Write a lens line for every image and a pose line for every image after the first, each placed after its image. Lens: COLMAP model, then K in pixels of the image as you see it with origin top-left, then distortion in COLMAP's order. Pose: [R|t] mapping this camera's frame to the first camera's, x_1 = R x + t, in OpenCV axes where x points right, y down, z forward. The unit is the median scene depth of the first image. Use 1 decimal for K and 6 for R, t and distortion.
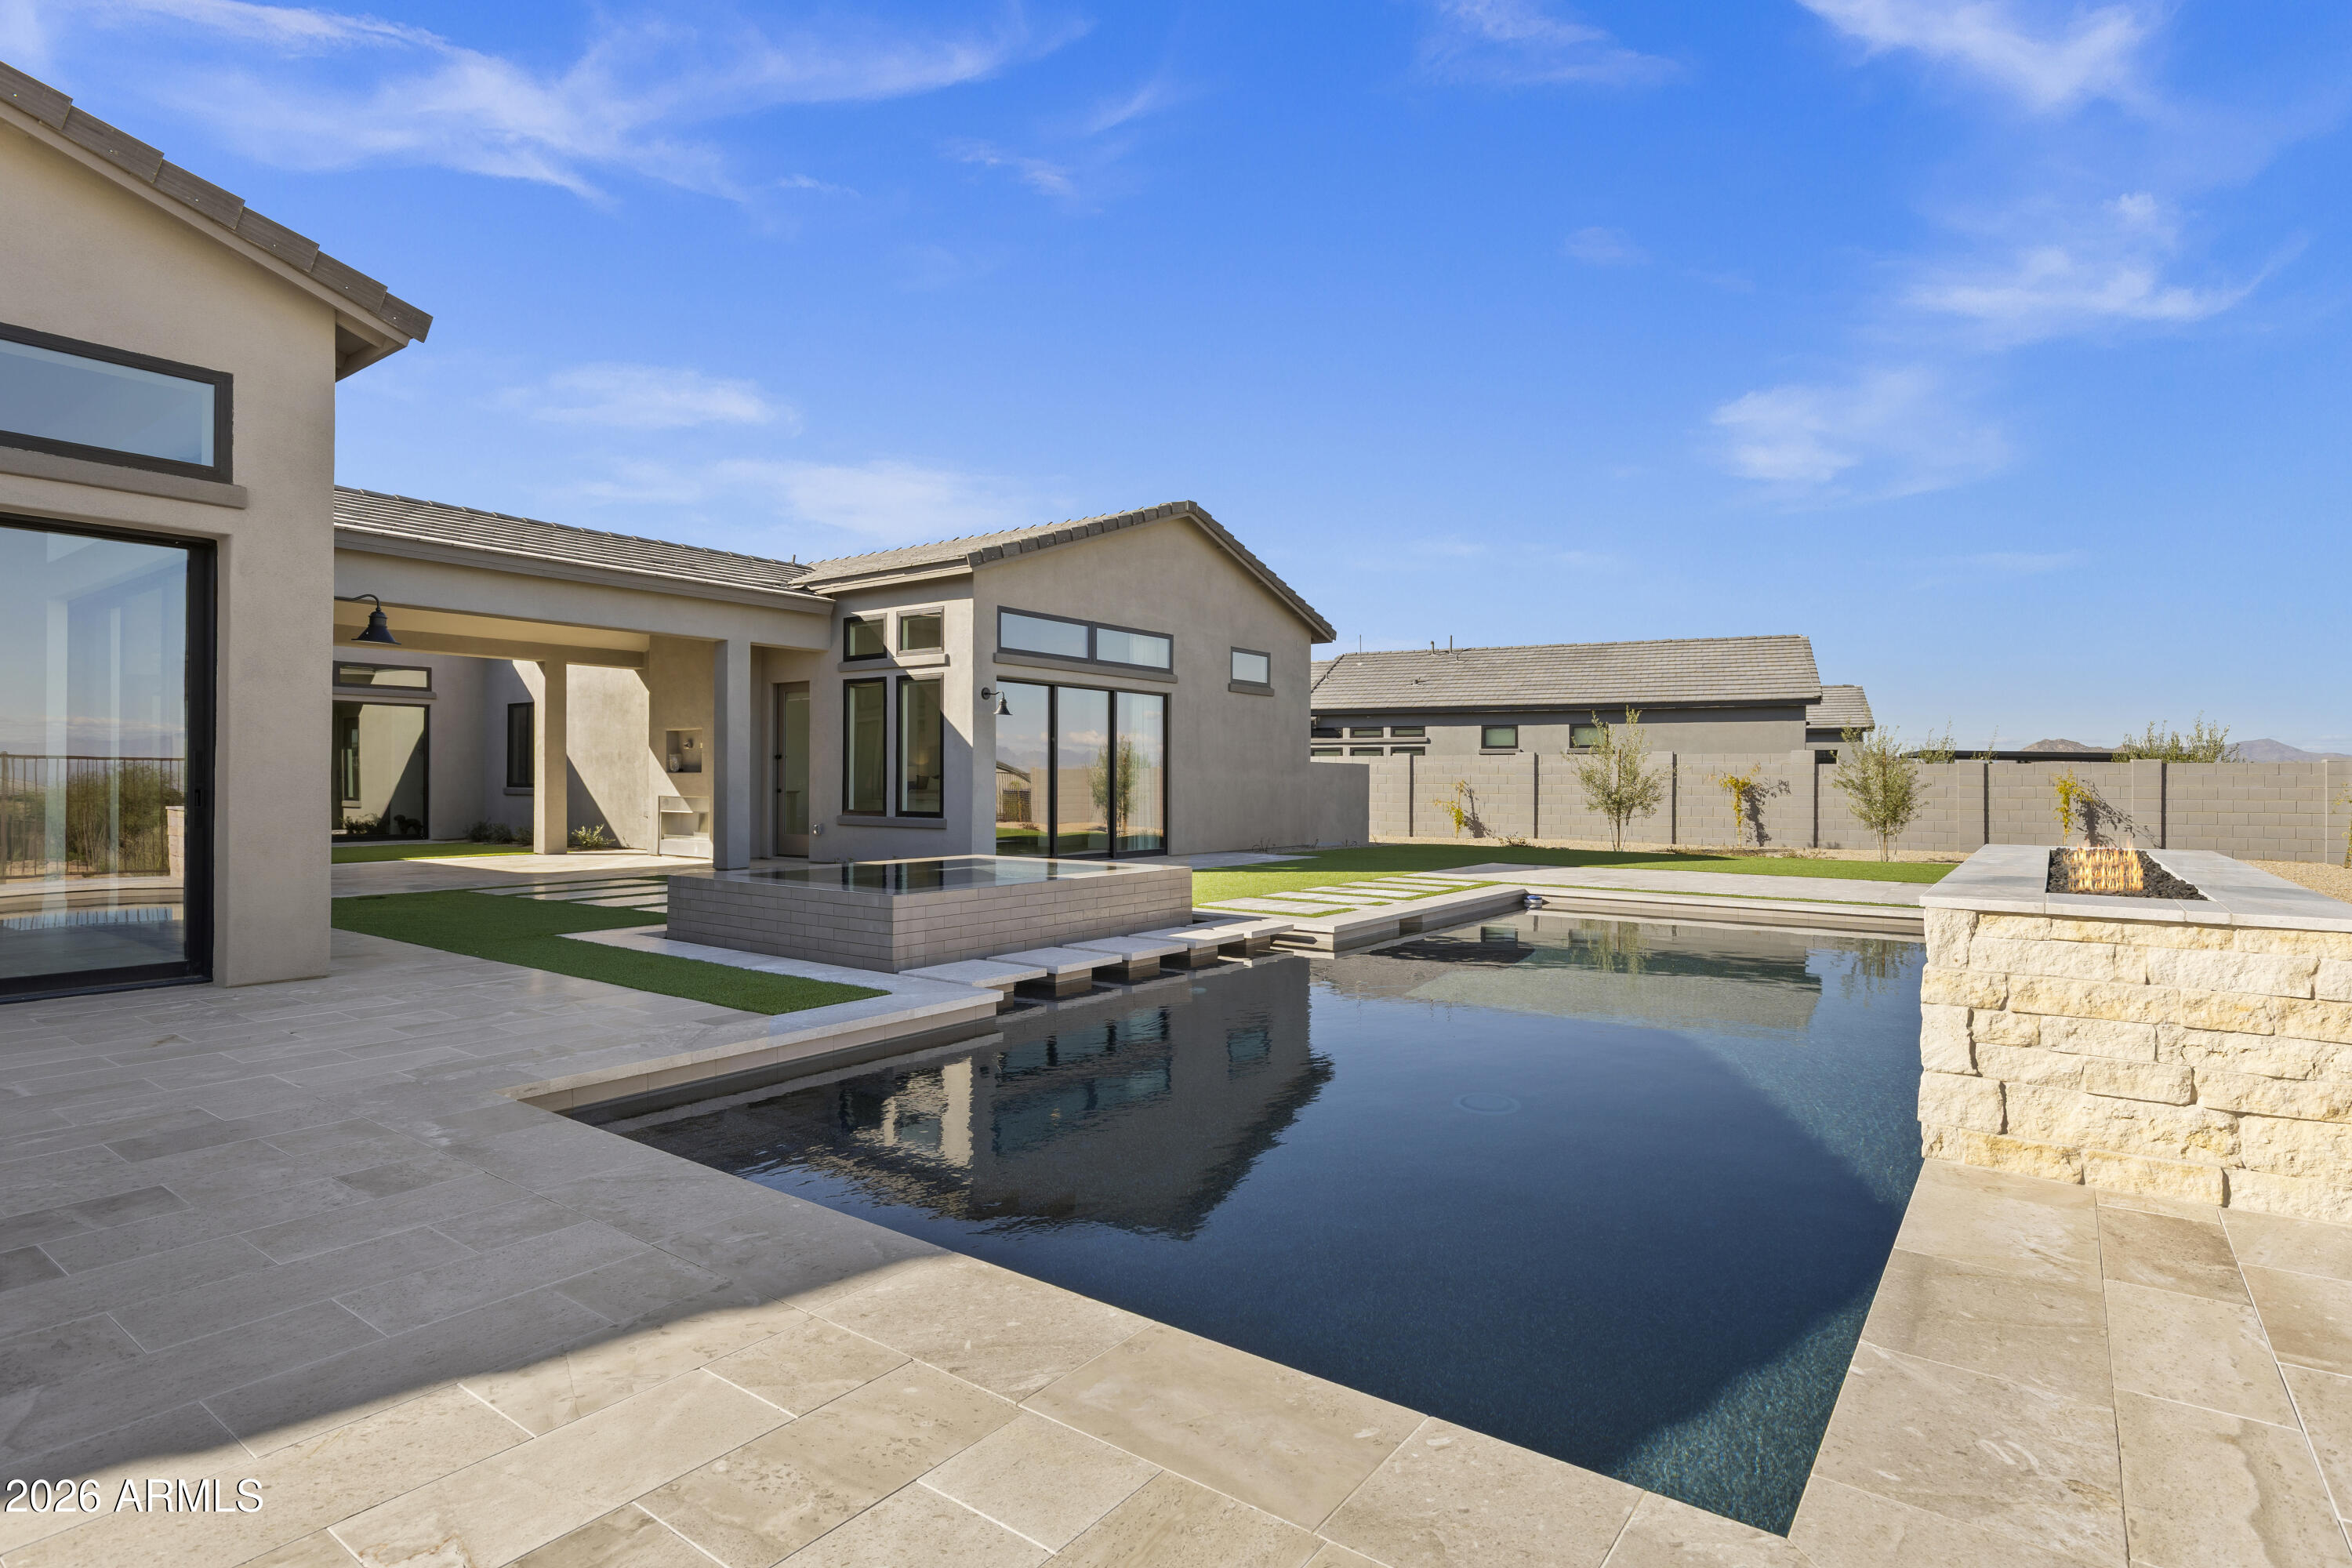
lens RADIAL K [[1159.2, 0, 1202.8], [0, 1159.2, 769.7], [0, 0, 1]] dist [-0.004628, -0.001980]
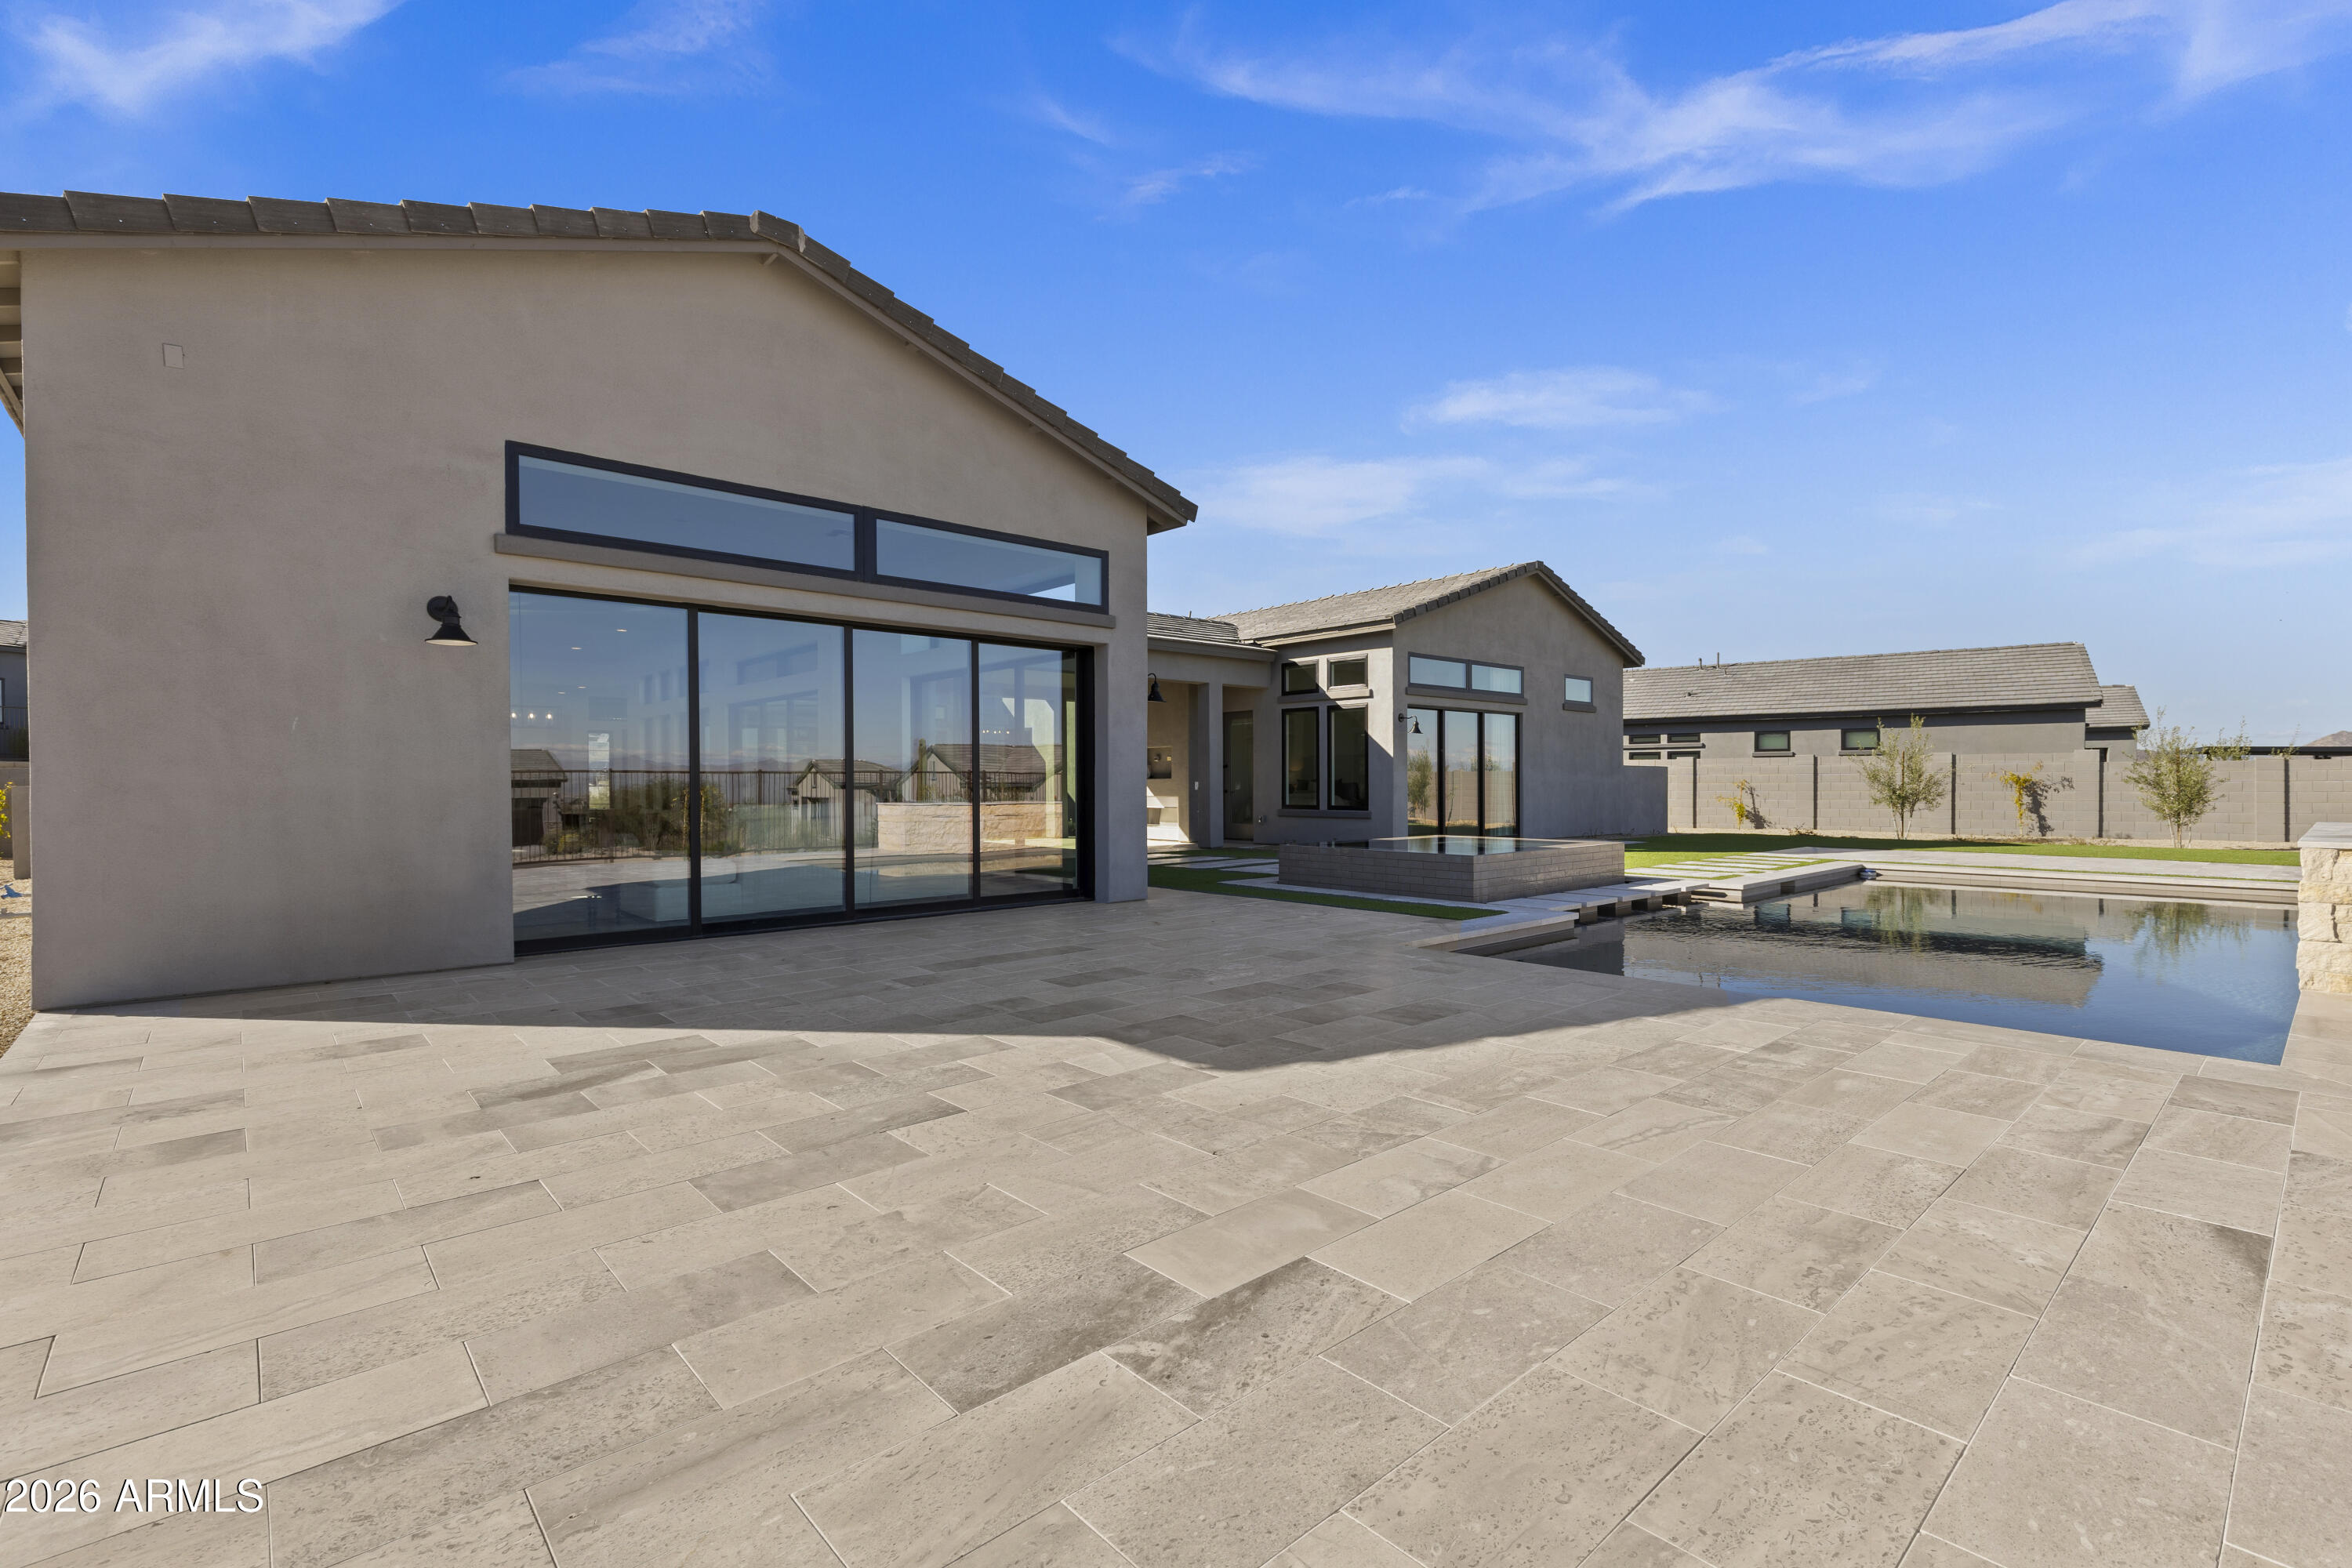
lens RADIAL K [[1065.7, 0, 1158.7], [0, 1065.7, 786.8], [0, 0, 1]] dist [0.006232, -0.002561]
pose [[0.979120, -0.007493, -0.203146, -0.170219], [0.010051, 0.999883, 0.011562, -0.002325], [0.203035, -0.013362, 0.979080, -0.215584]]
